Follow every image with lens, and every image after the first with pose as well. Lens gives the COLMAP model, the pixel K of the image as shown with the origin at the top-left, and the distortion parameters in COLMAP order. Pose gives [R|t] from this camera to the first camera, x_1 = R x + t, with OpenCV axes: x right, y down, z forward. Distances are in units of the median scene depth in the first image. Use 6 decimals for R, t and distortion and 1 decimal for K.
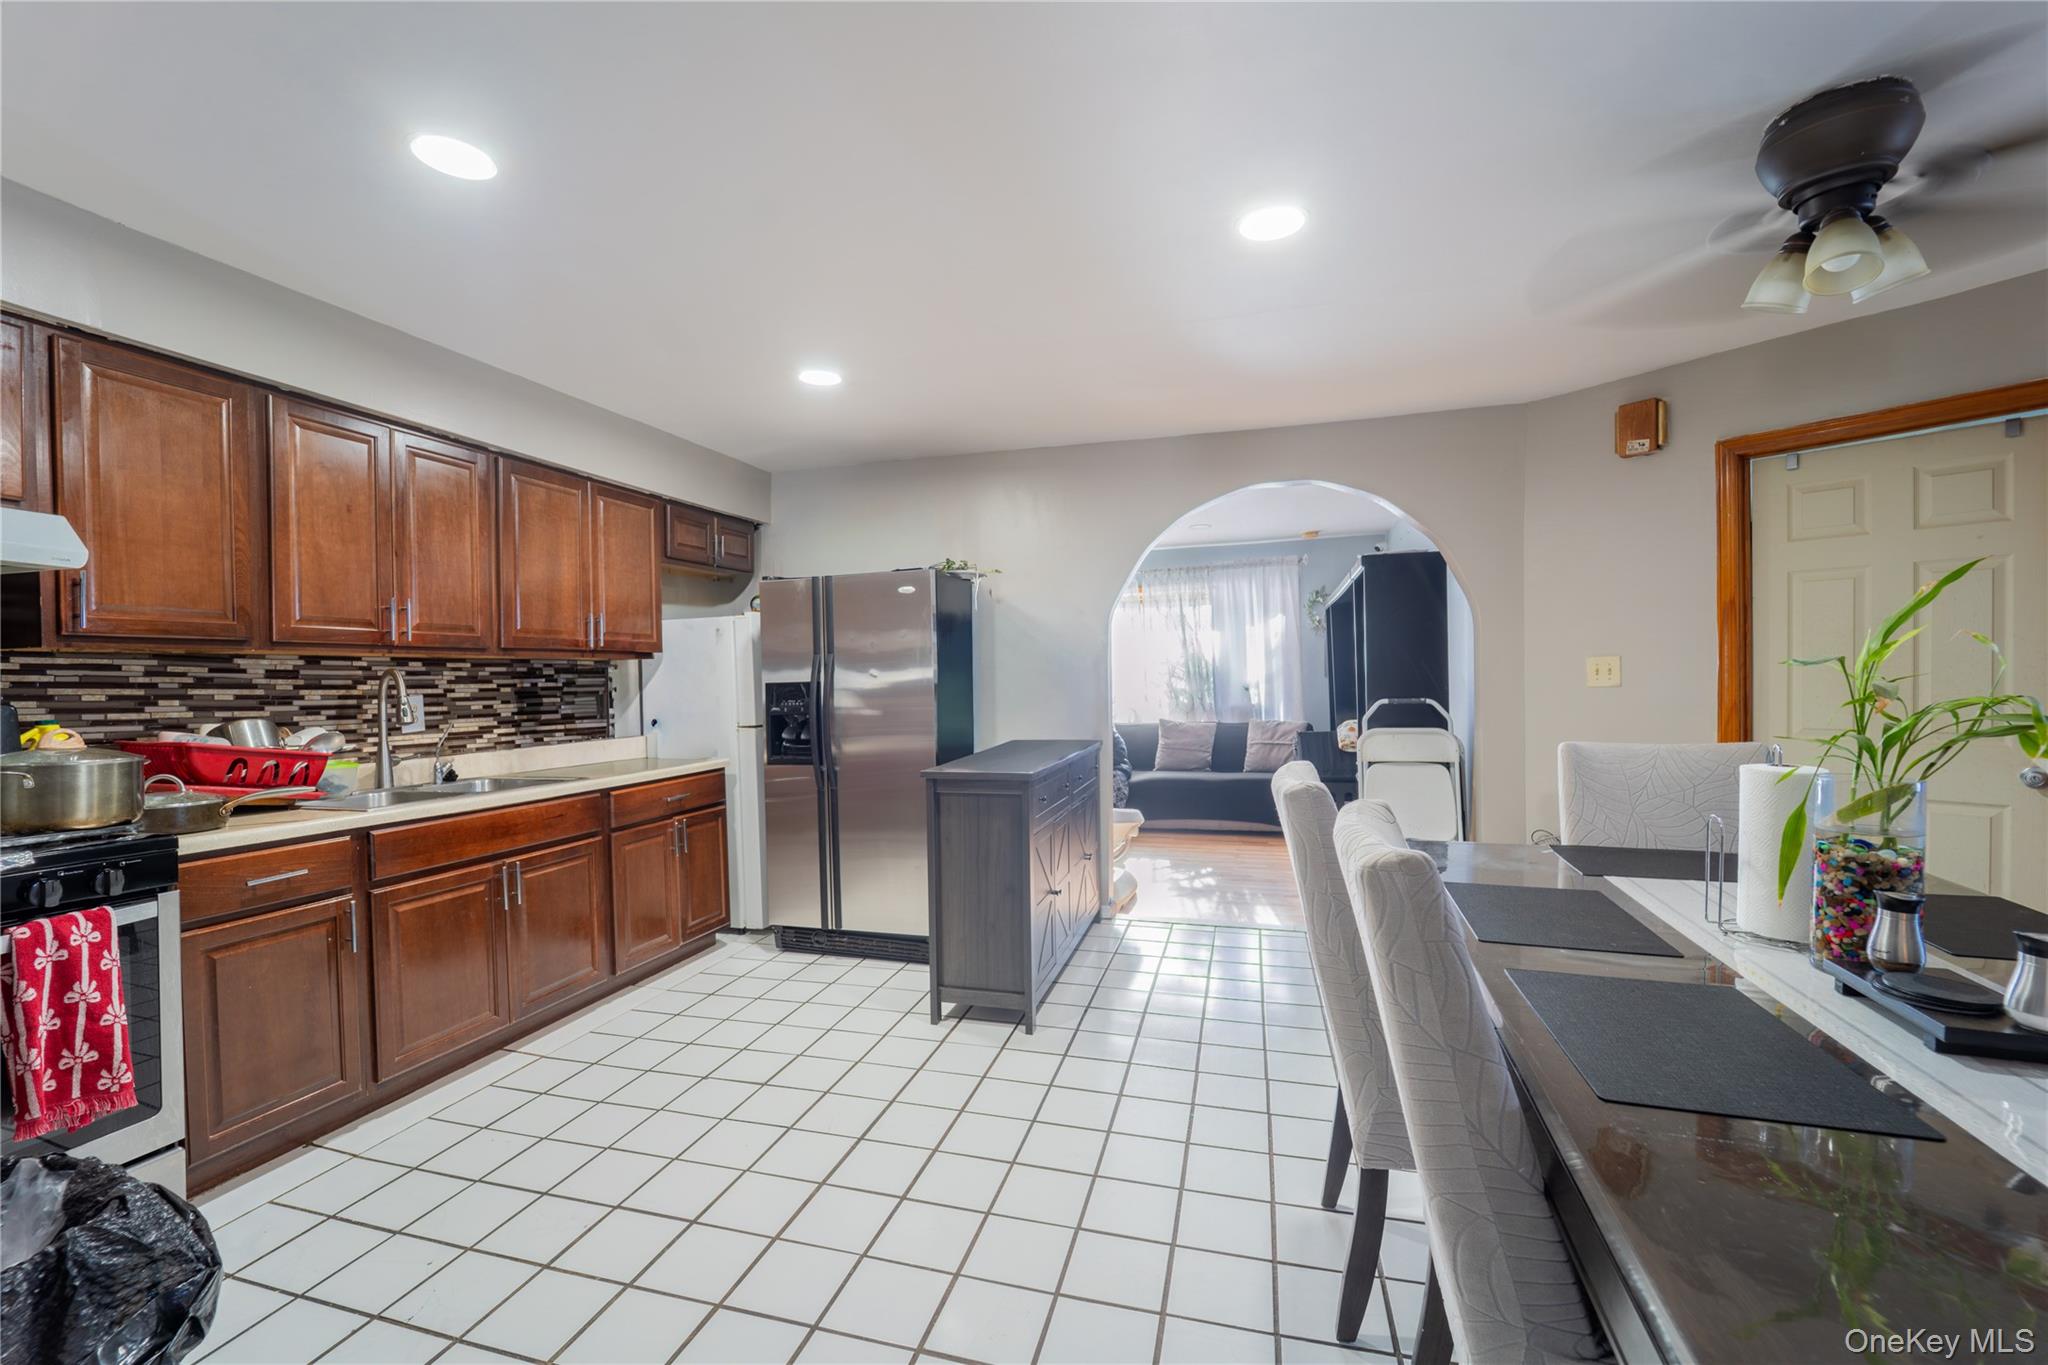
lens RADIAL K [[843.1, 0, 1021.2], [0, 843.1, 685.3], [0, 0, 1]] dist [-0.023518, 0.002502]
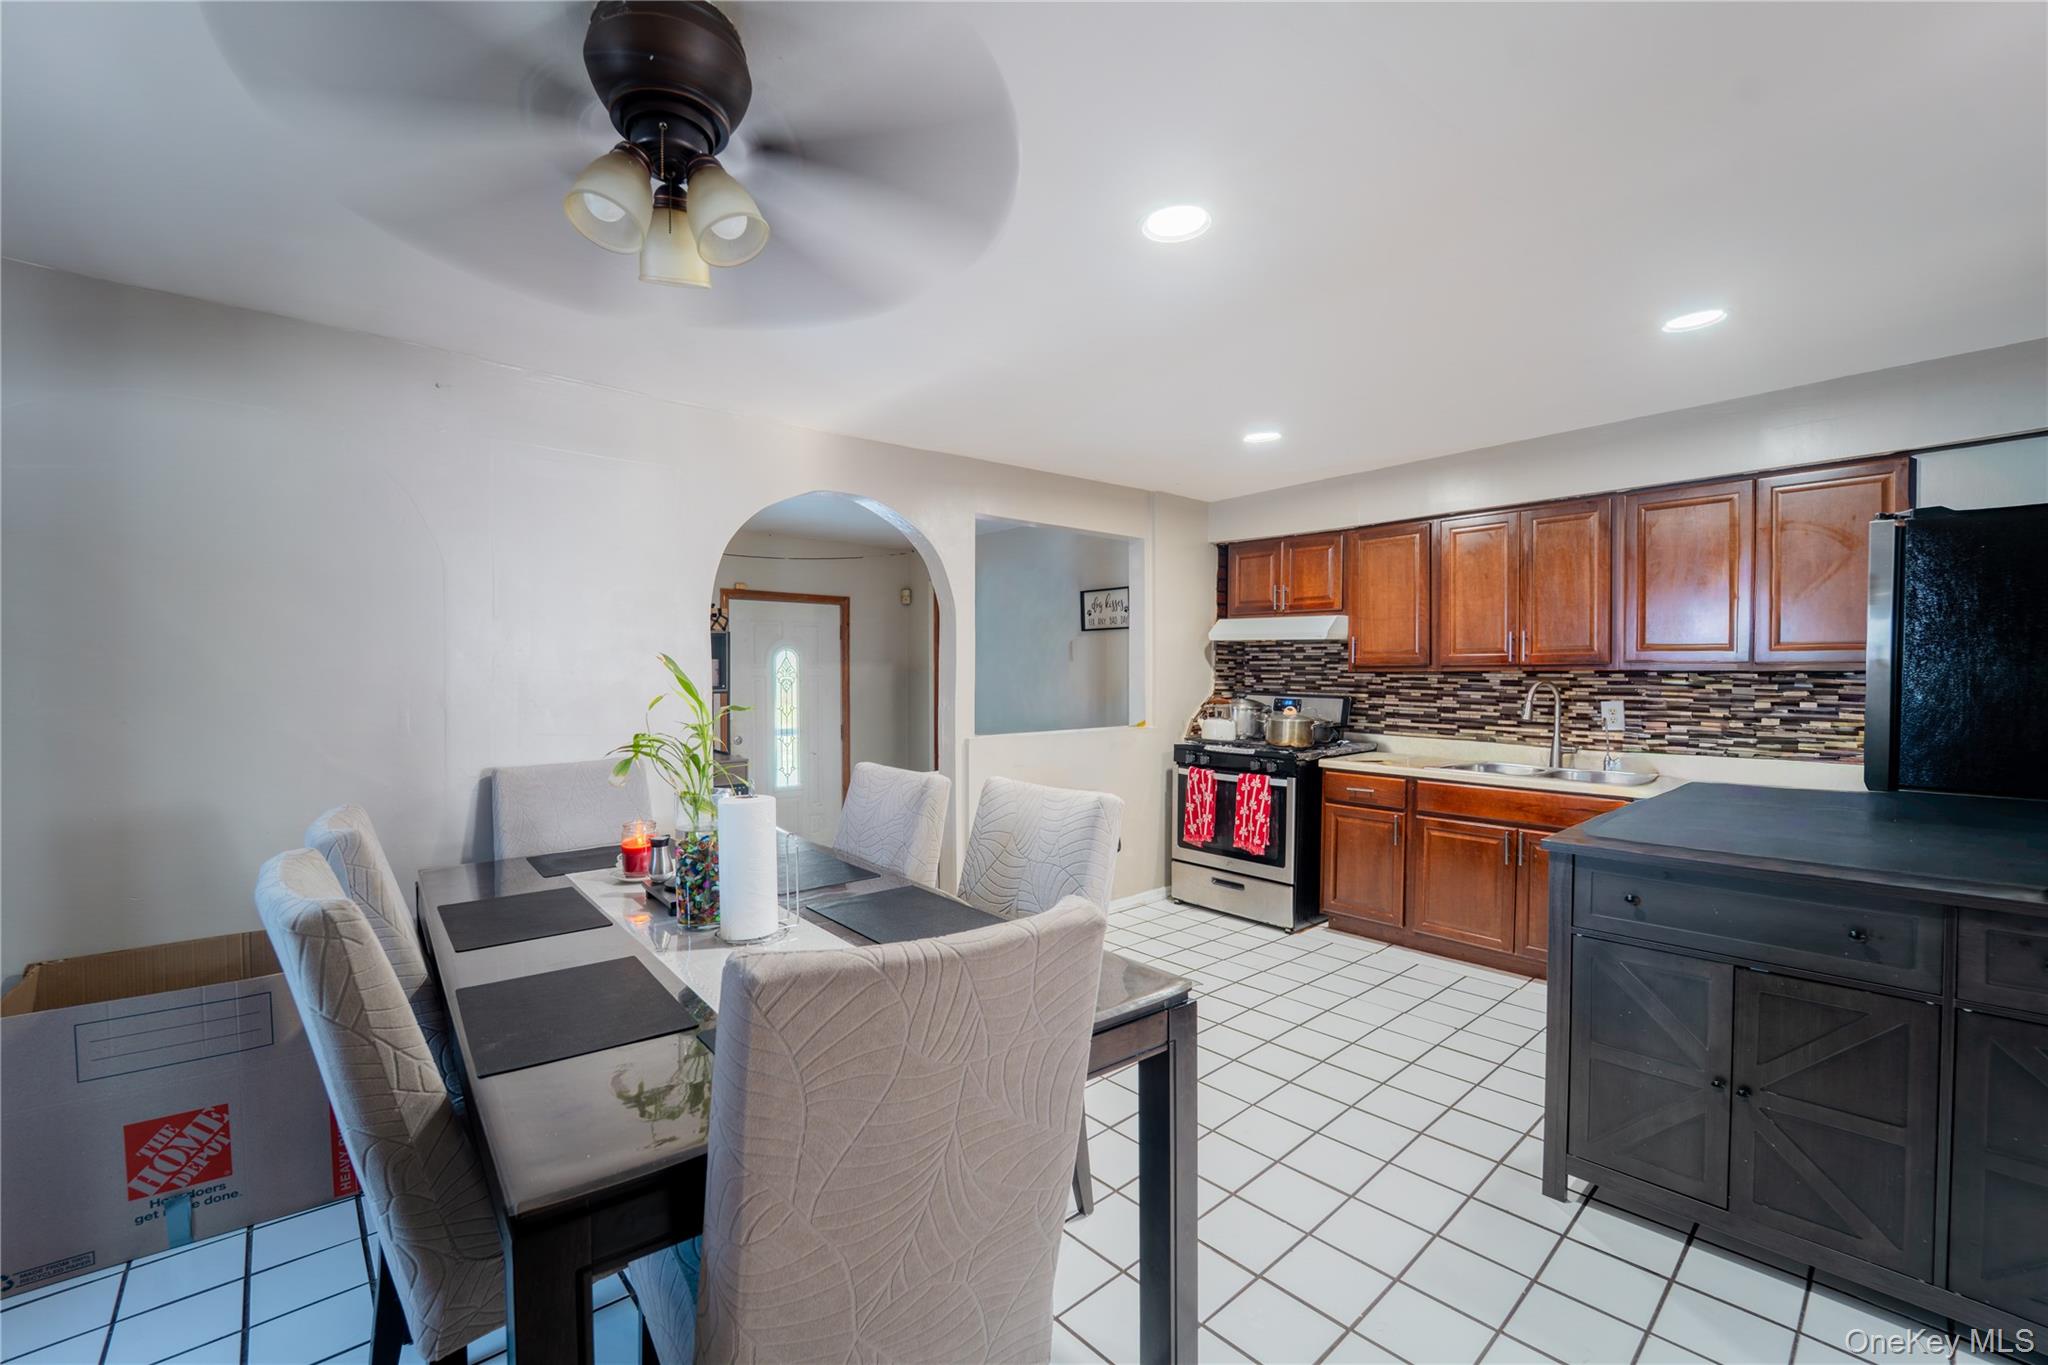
lens RADIAL K [[843.1, 0, 1024.7], [0, 843.1, 686.5], [0, 0, 1]] dist [-0.023518, 0.002502]
pose [[-0.537596, 0.024538, -0.842845, 0.345042], [-0.000404, 0.999569, 0.029359, -0.019786], [0.843202, 0.016124, -0.537354, 0.406354]]
